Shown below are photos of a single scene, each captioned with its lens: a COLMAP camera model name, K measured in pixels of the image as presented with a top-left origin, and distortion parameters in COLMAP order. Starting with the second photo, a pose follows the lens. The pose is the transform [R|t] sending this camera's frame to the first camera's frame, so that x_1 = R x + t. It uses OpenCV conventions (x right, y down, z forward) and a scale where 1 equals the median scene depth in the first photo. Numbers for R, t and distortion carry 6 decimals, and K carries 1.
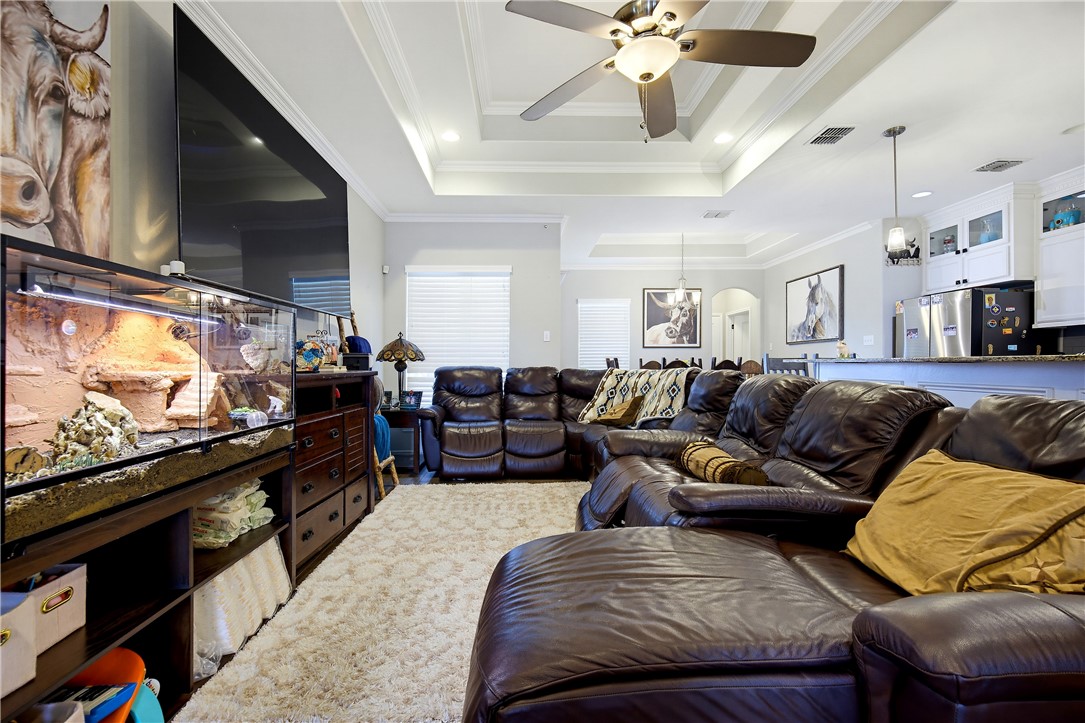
lens RADIAL K [[486.7, 0, 538.8], [0, 486.7, 365.1], [0, 0, 1]] dist [-0.001156, -0.001077]
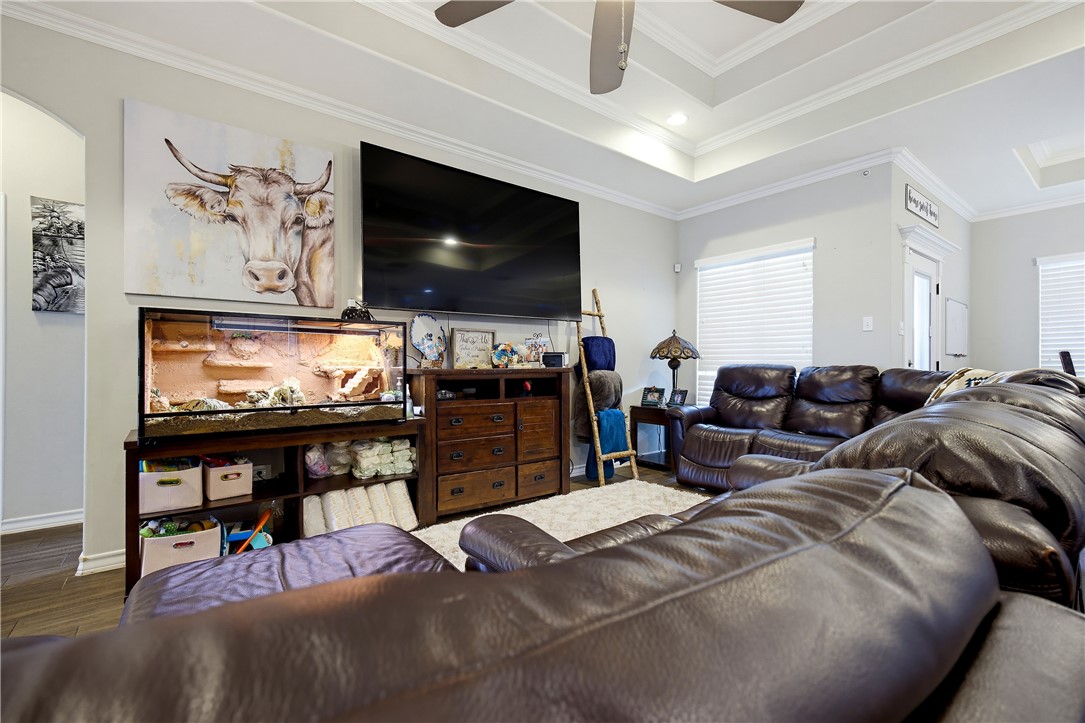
lens RADIAL K [[470.8, 0, 540.8], [0, 470.8, 361.2], [0, 0, 1]] dist [0.004073, 0.000133]
pose [[0.586295, -0.000954, -0.810097, 0.483955], [-0.001984, 0.999995, -0.002614, -0.000487], [0.810095, 0.003139, 0.586290, 0.306020]]
